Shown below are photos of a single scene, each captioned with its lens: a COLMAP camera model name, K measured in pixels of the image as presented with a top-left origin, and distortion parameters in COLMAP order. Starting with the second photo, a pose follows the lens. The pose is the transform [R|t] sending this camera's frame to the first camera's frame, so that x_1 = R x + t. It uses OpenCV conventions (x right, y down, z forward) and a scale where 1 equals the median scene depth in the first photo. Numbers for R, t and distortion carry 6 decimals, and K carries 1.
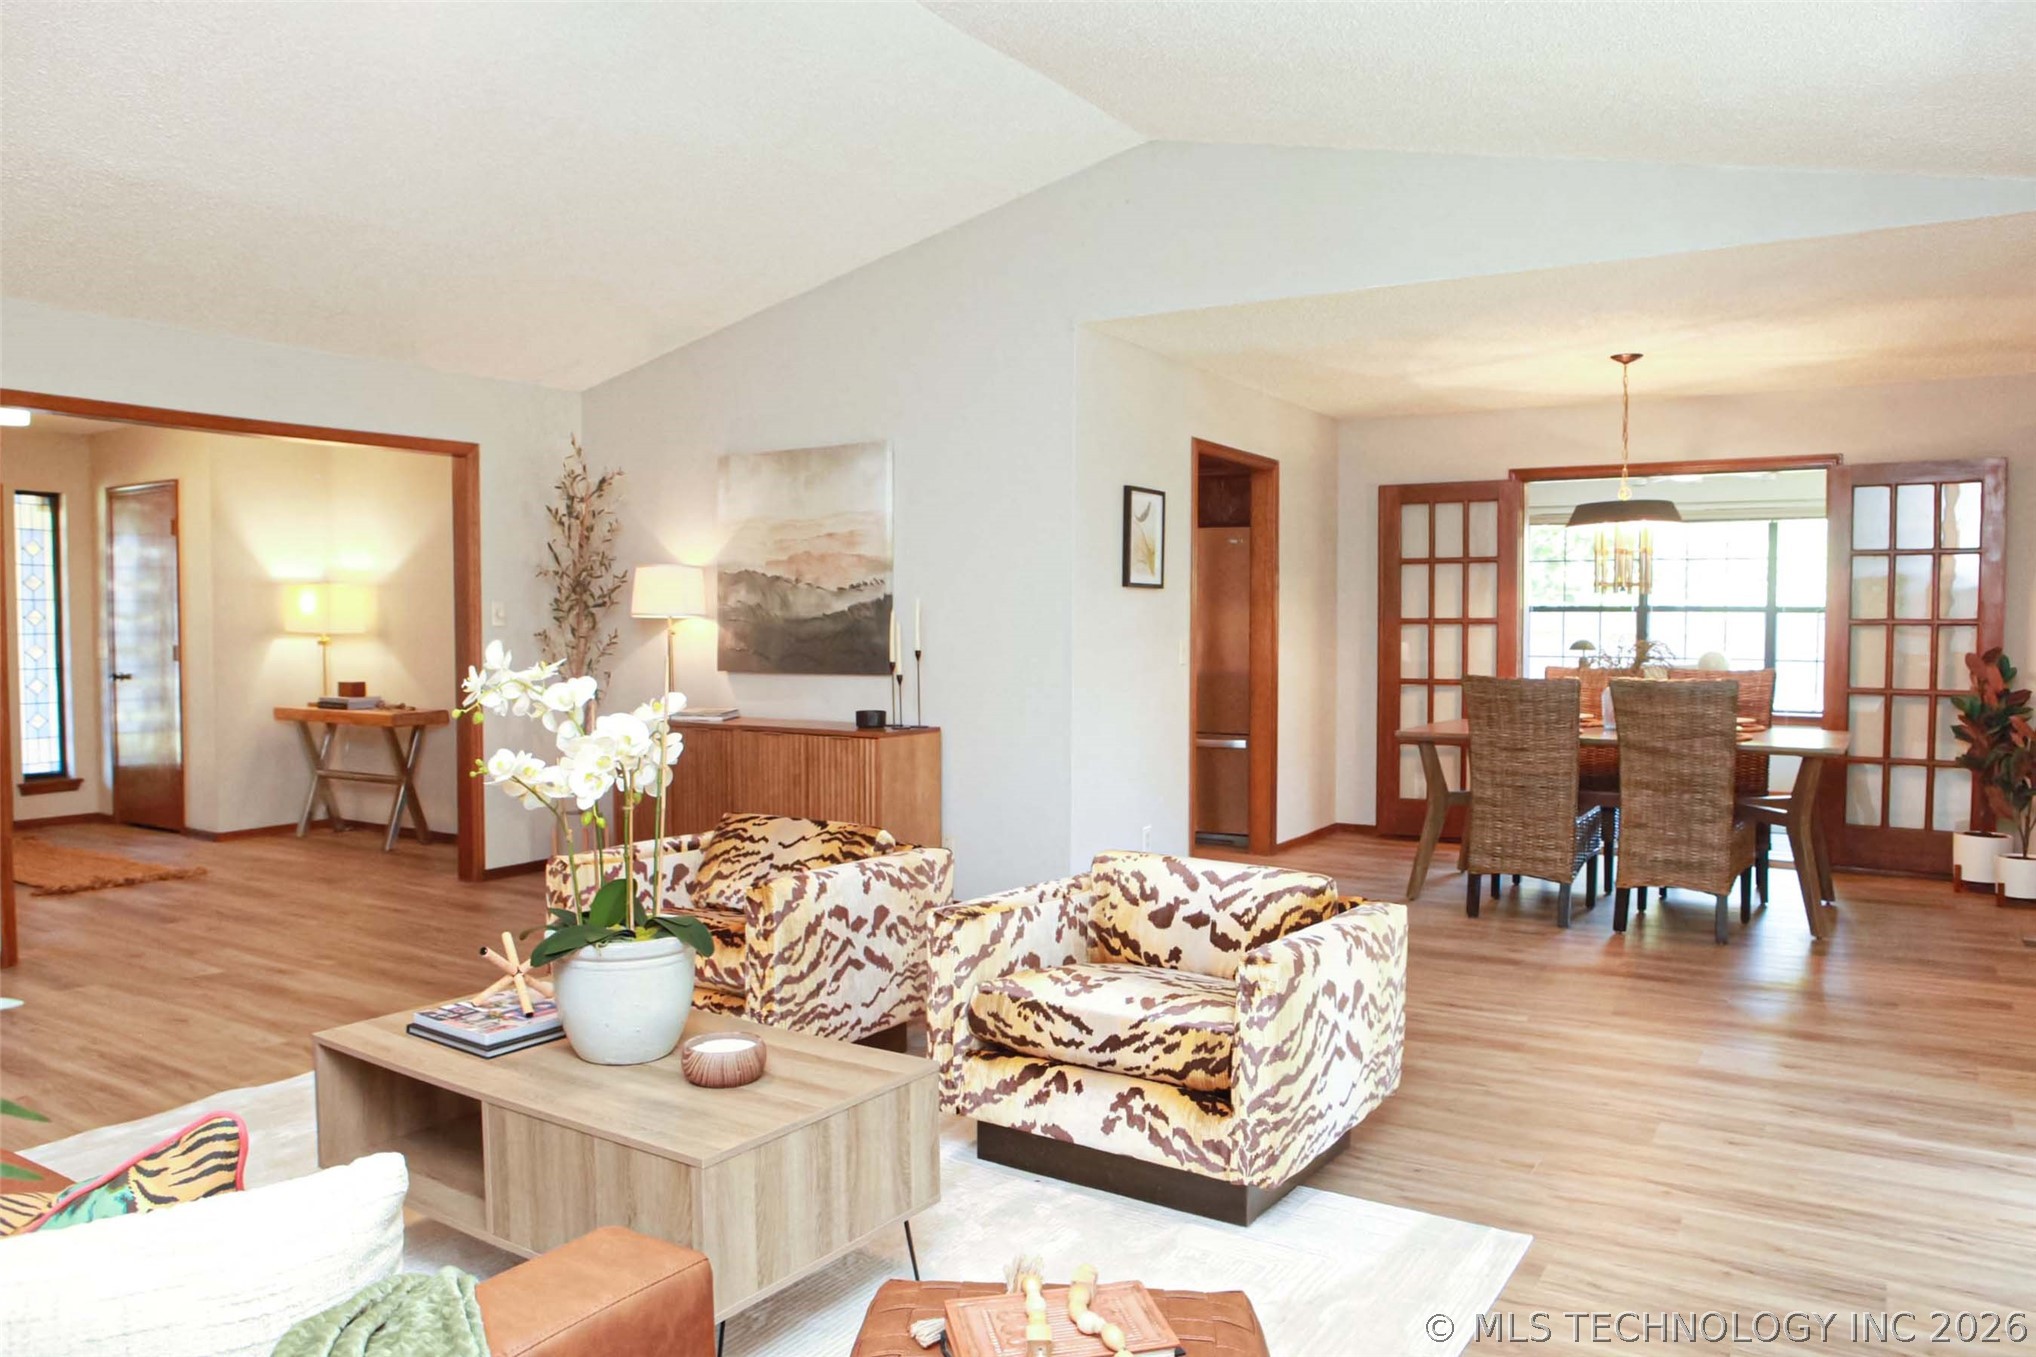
lens RADIAL K [[1405.3, 0, 1027.2], [0, 1405.3, 697.2], [0, 0, 1]] dist [-0.106502, 0.067289]
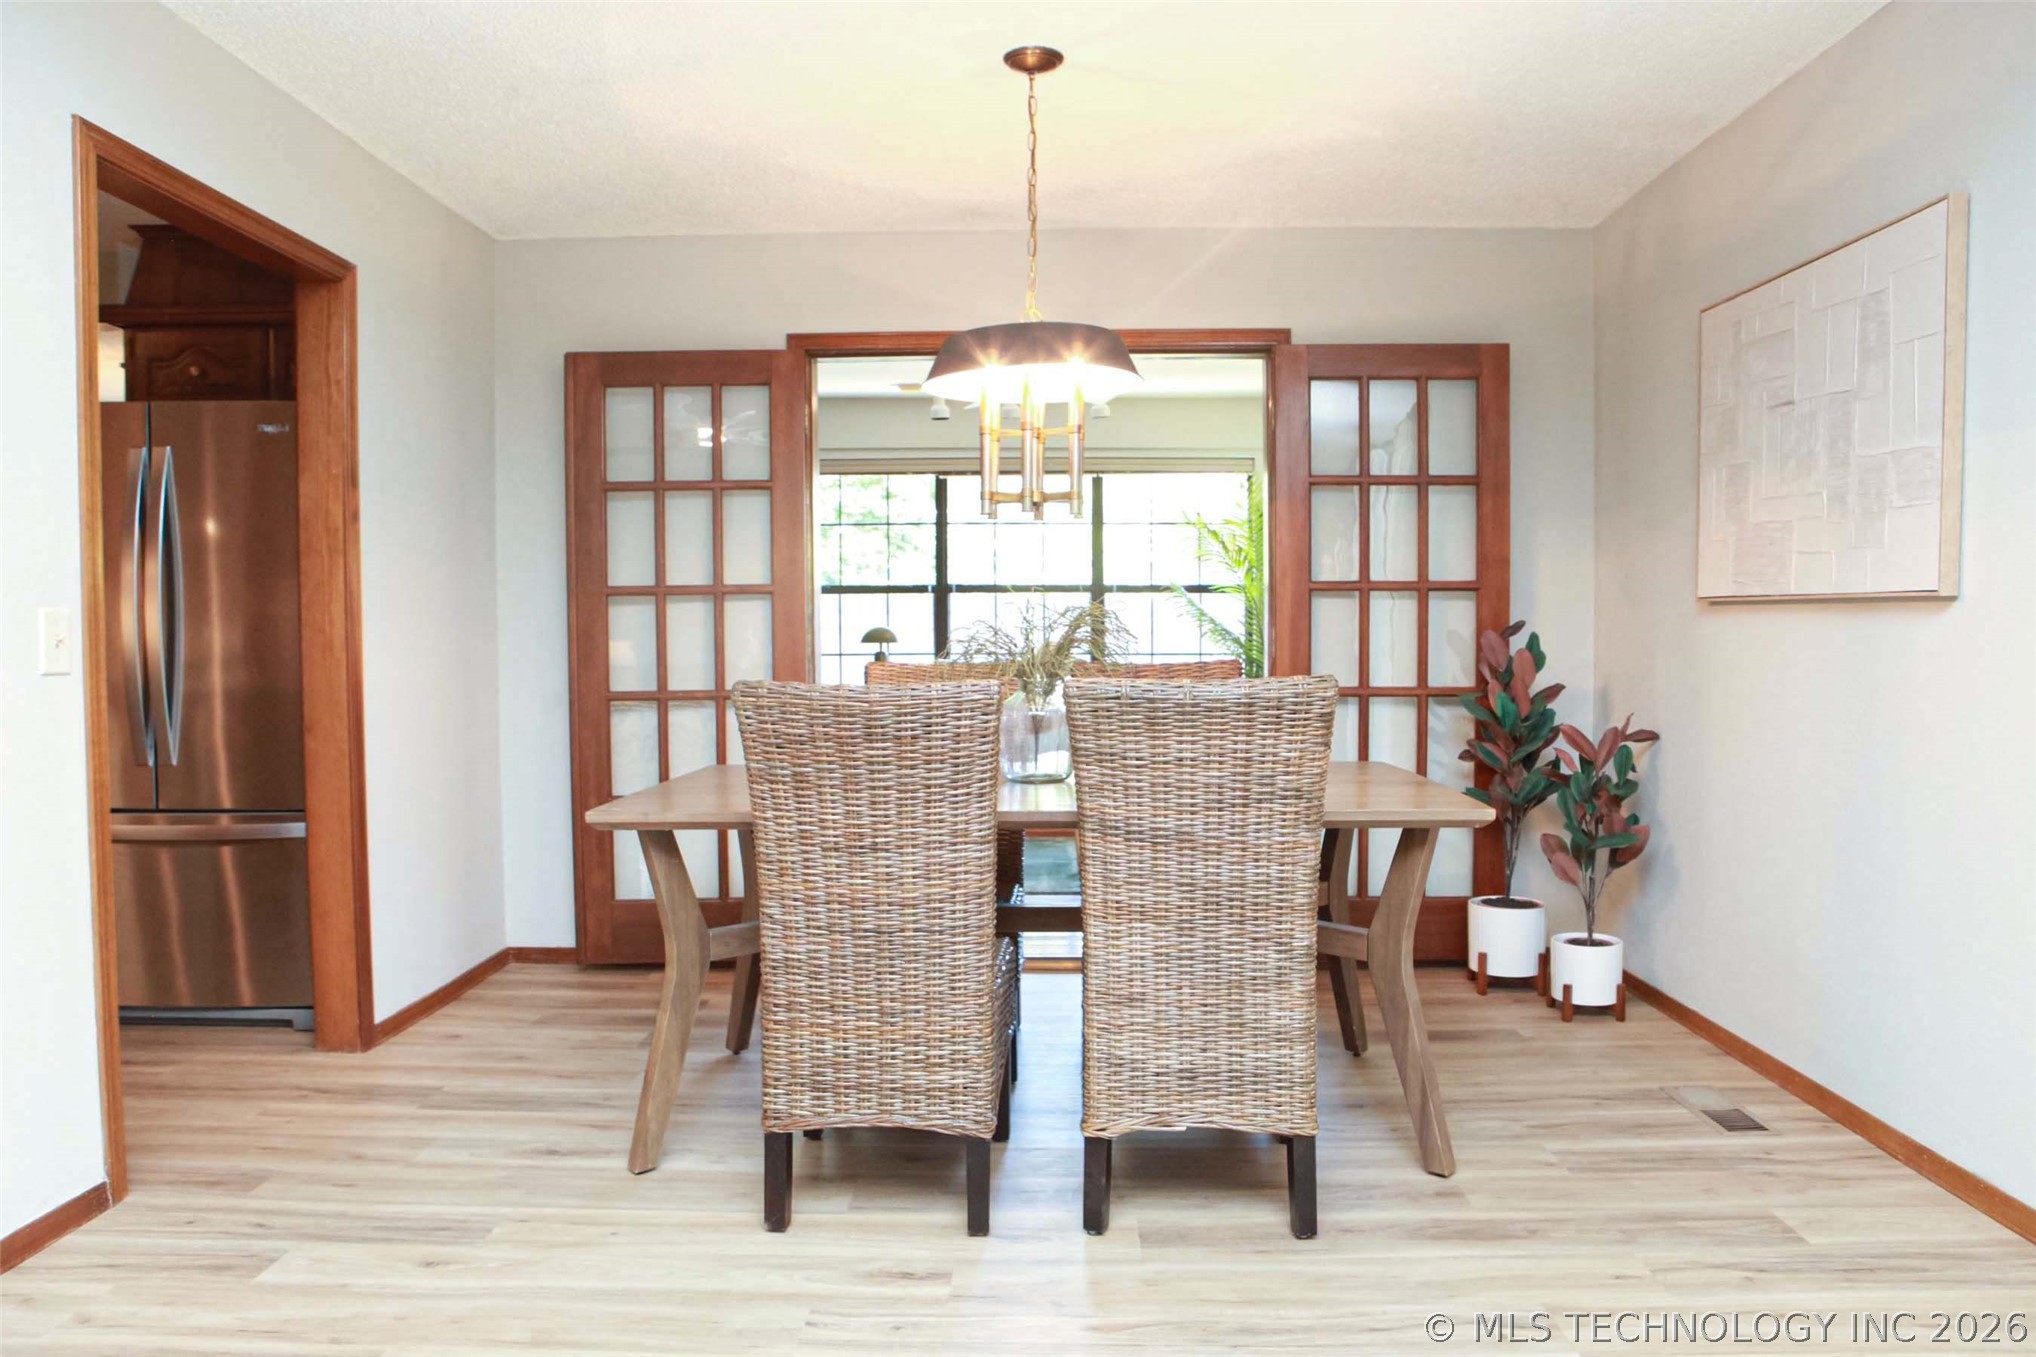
lens RADIAL K [[1405.3, 0, 1005.5], [0, 1405.3, 673.5], [0, 0, 1]] dist [-0.106502, 0.067289]
pose [[0.866077, -0.019977, 0.499512, 0.133364], [0.031926, 0.999372, -0.015387, -0.007294], [-0.498891, 0.029274, 0.866170, 0.459923]]
